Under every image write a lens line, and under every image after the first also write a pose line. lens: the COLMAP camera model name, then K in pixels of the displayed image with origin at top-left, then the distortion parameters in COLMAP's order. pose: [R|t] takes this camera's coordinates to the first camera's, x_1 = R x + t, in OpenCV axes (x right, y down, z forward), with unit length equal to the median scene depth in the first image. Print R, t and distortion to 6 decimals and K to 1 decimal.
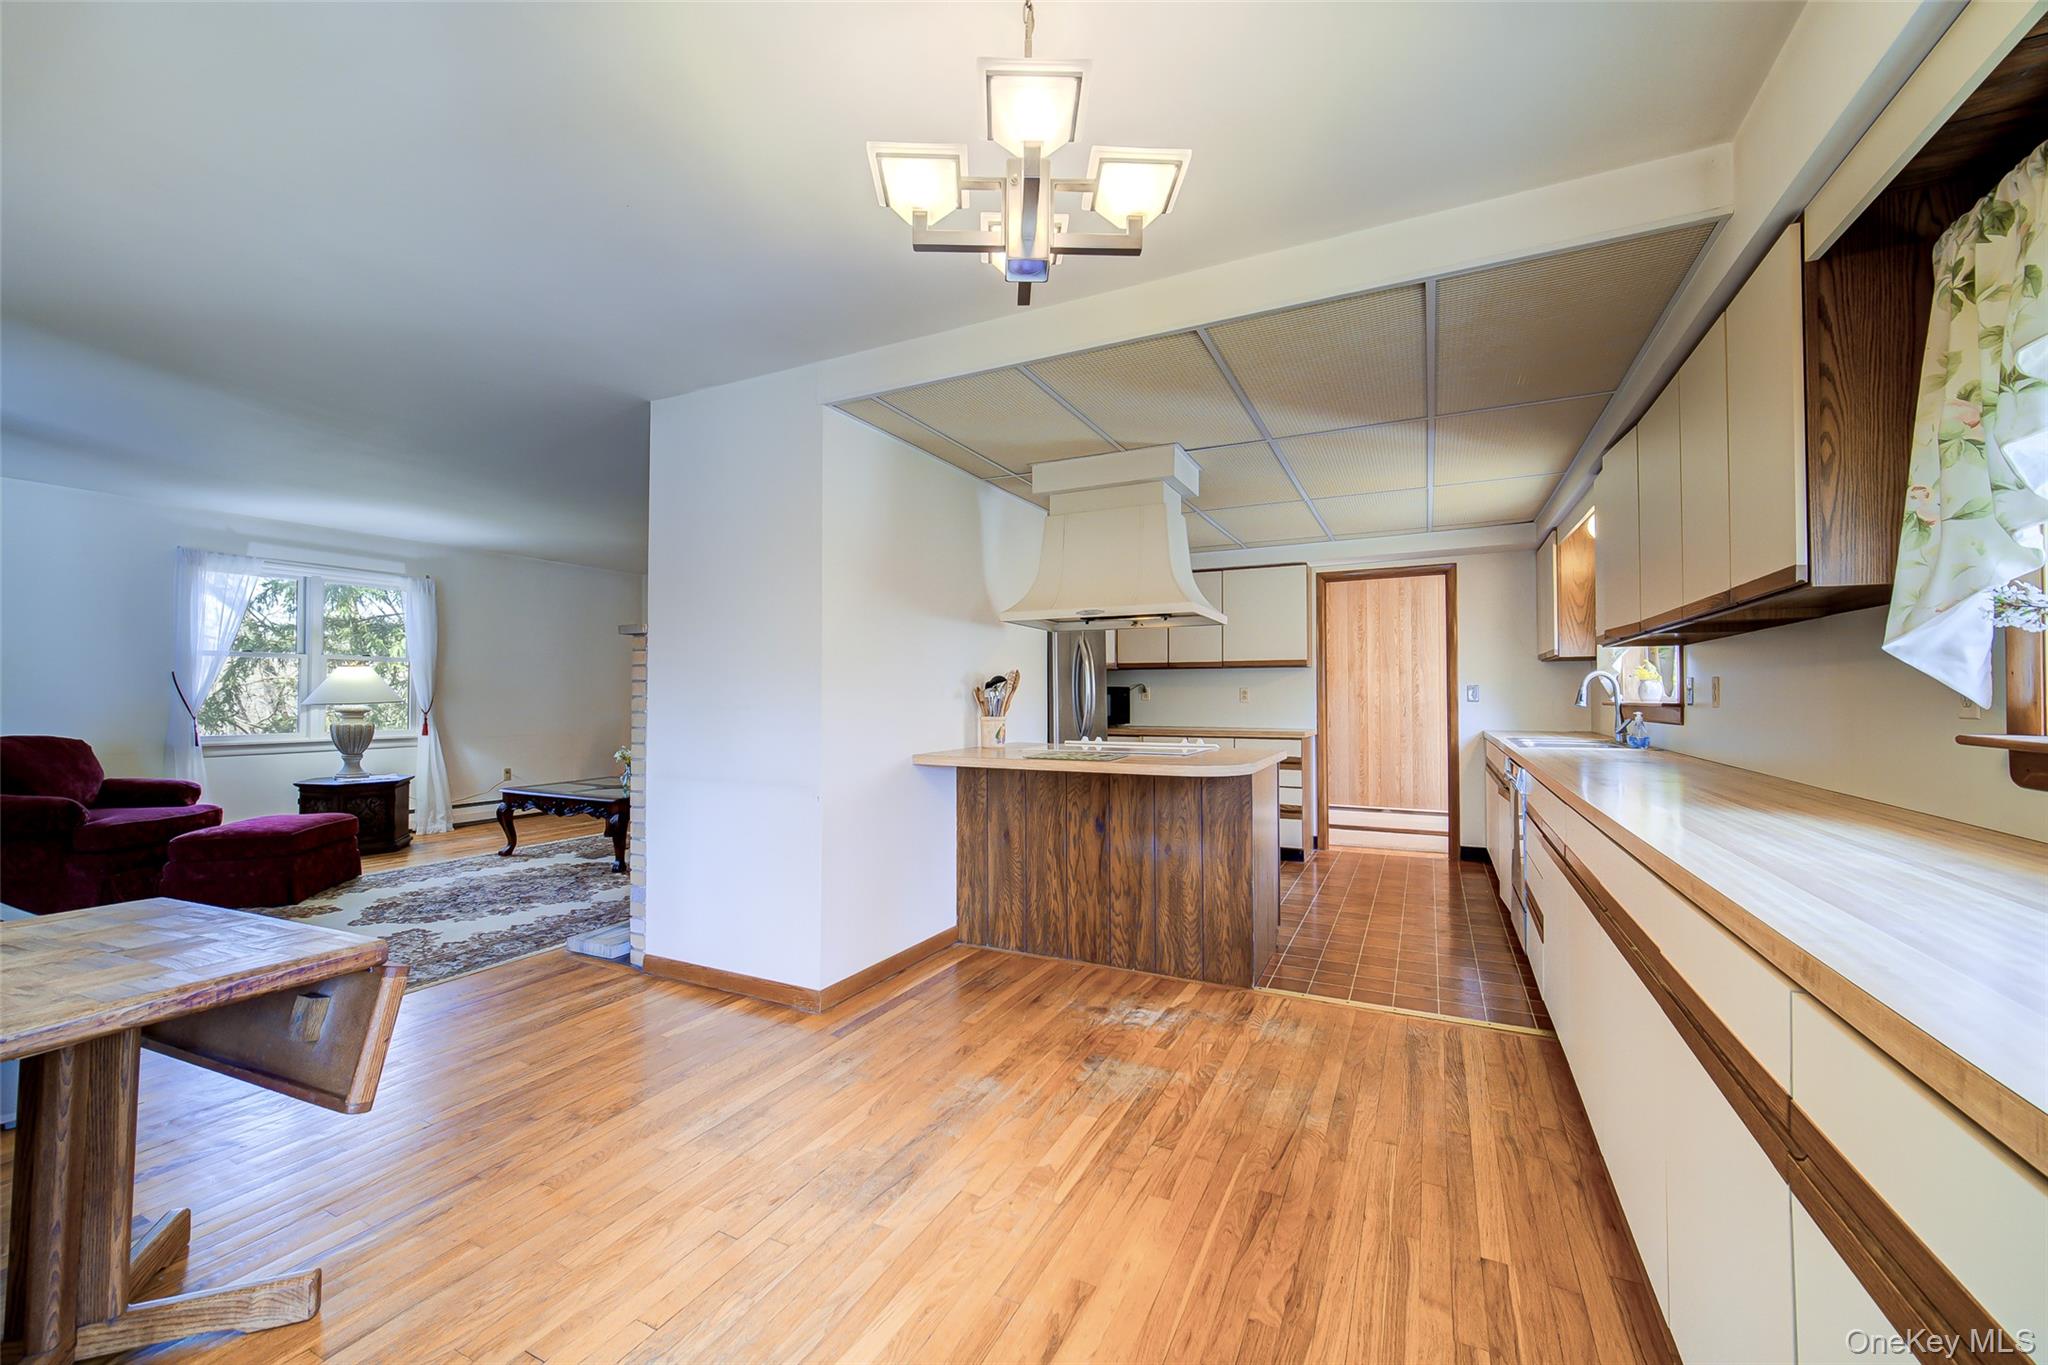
lens RADIAL K [[825.6, 0, 989.8], [0, 825.6, 681.6], [0, 0, 1]] dist [0.001879, 0.000325]
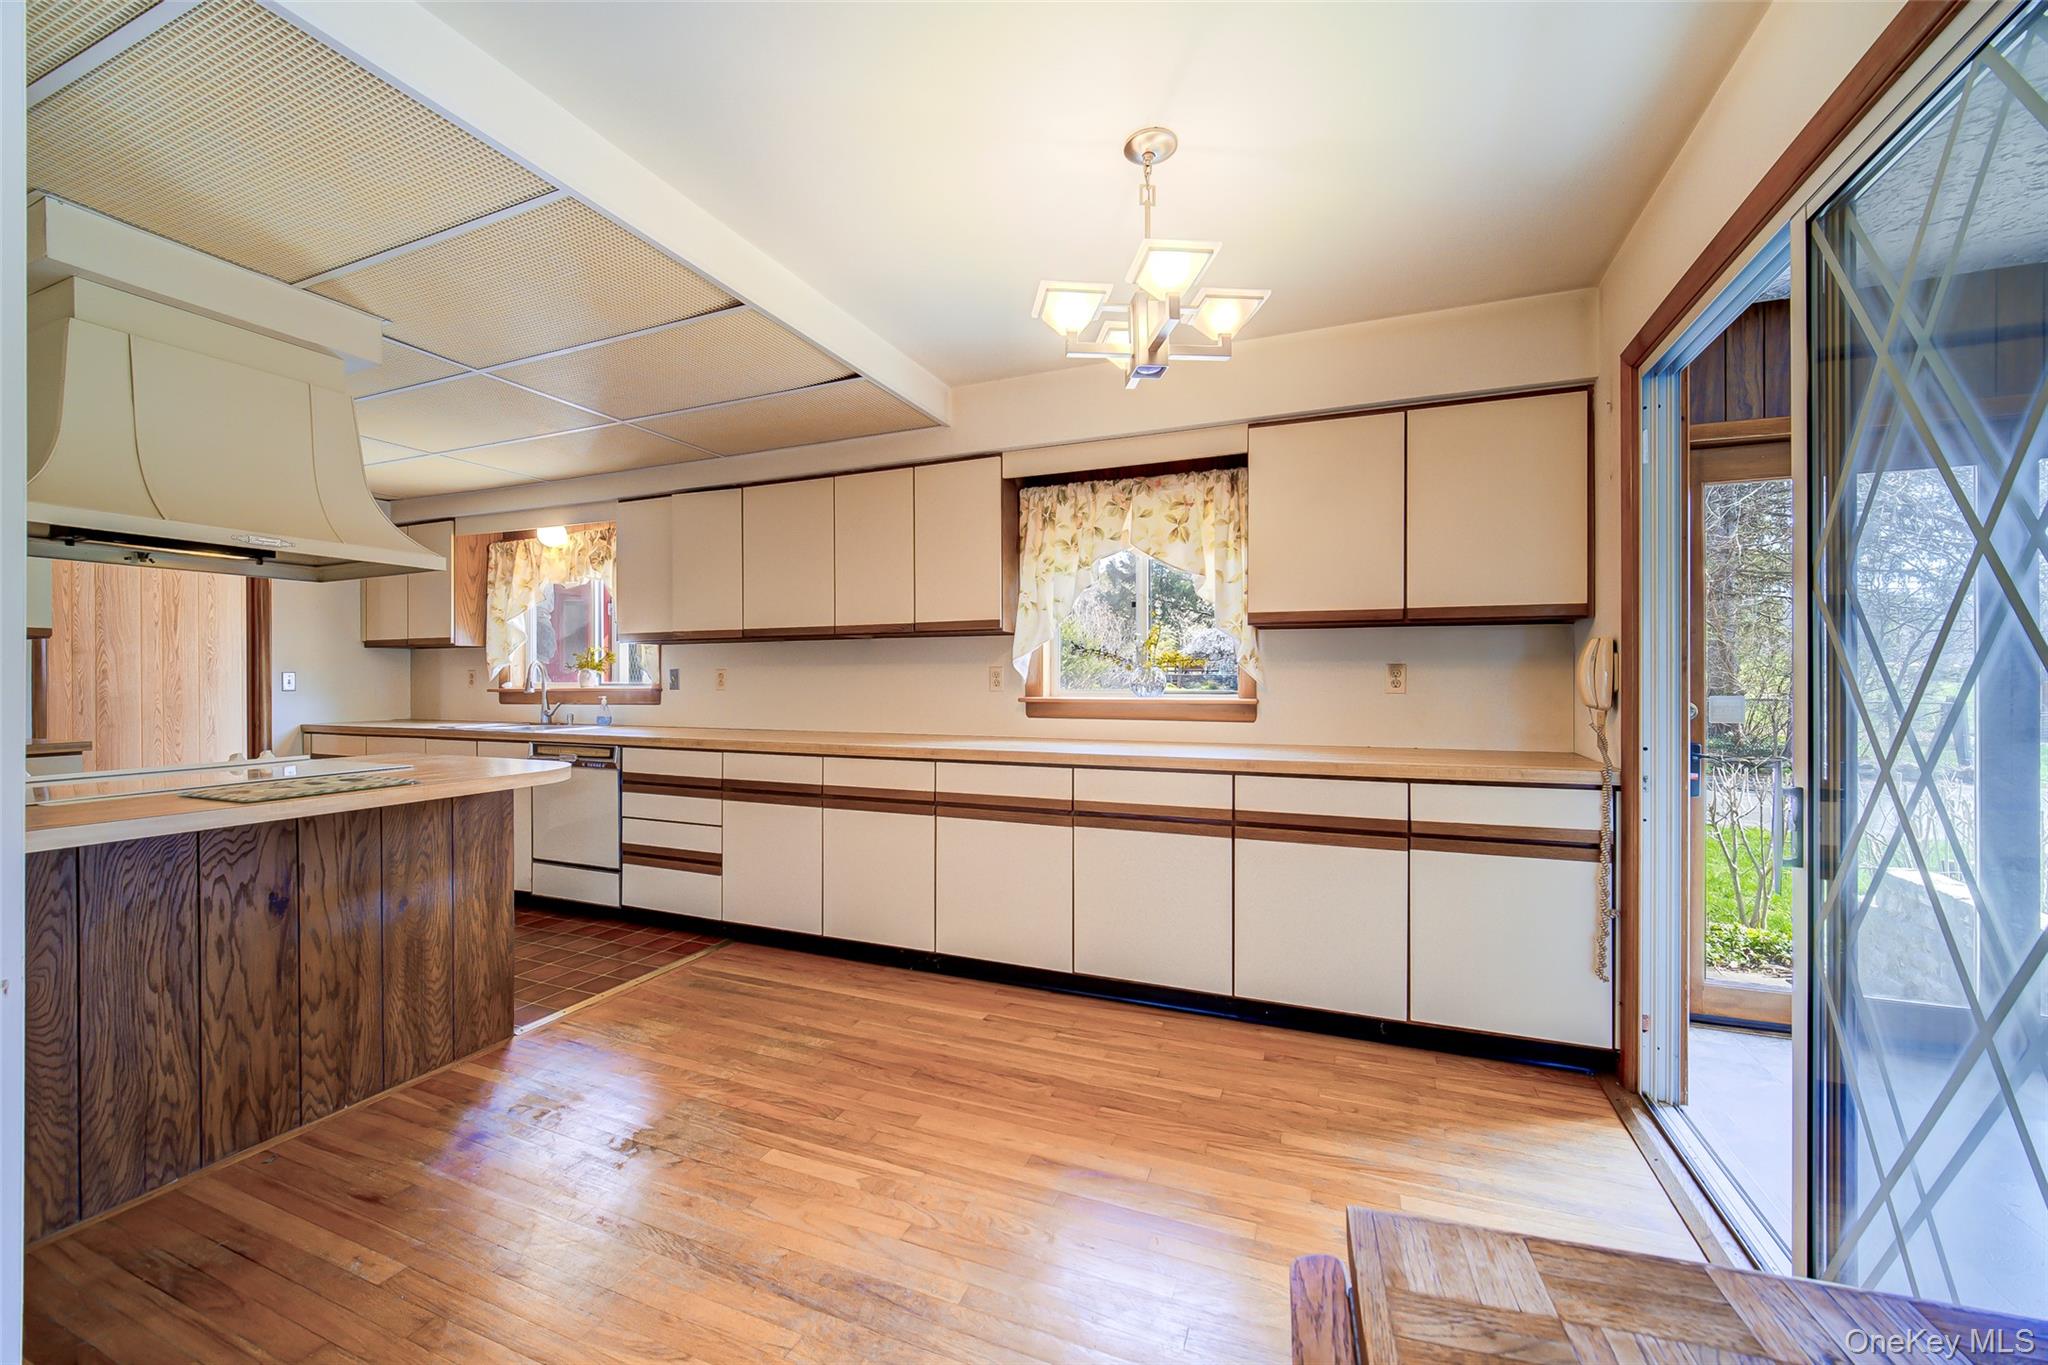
lens RADIAL K [[809.8, 0, 1024.0], [0, 809.8, 682.5], [0, 0, 1]] dist [0.001768, 0.000044]
pose [[-0.098433, -0.001801, 0.995142, -0.531608], [-0.013589, 0.999908, 0.000466, 0.008345], [-0.995051, -0.013477, -0.098448, 0.557810]]
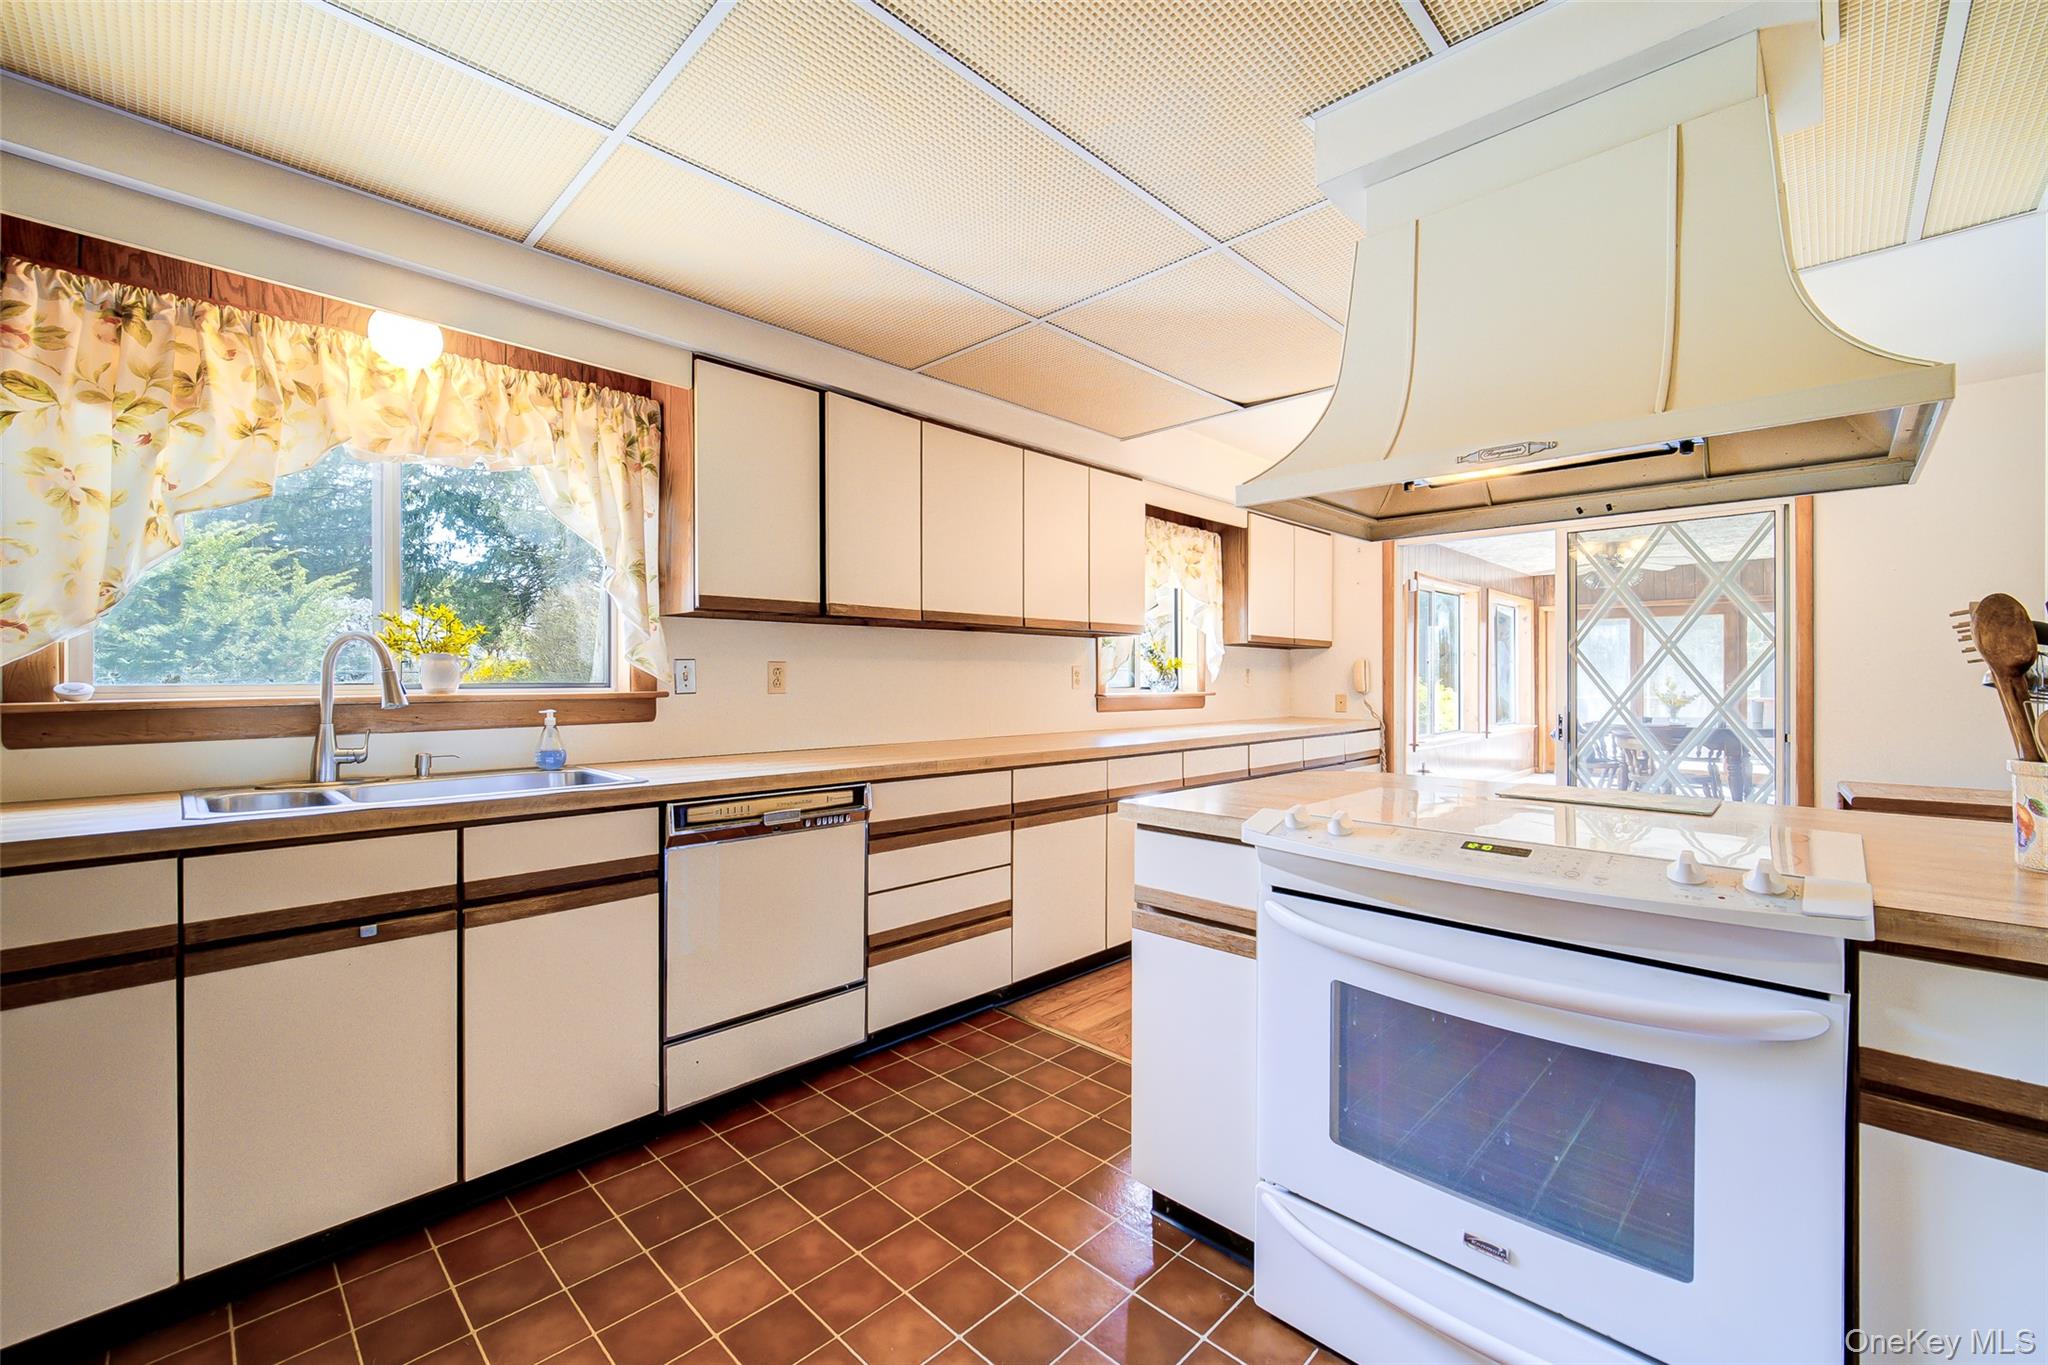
lens RADIAL K [[825.6, 0, 989.8], [0, 825.6, 681.6], [0, 0, 1]] dist [0.001879, 0.000325]
pose [[-0.952837, 0.001810, 0.303476, 0.313708], [-0.001960, 0.999925, -0.012119, 0.025639], [-0.303475, -0.012142, -0.952762, 1.646887]]
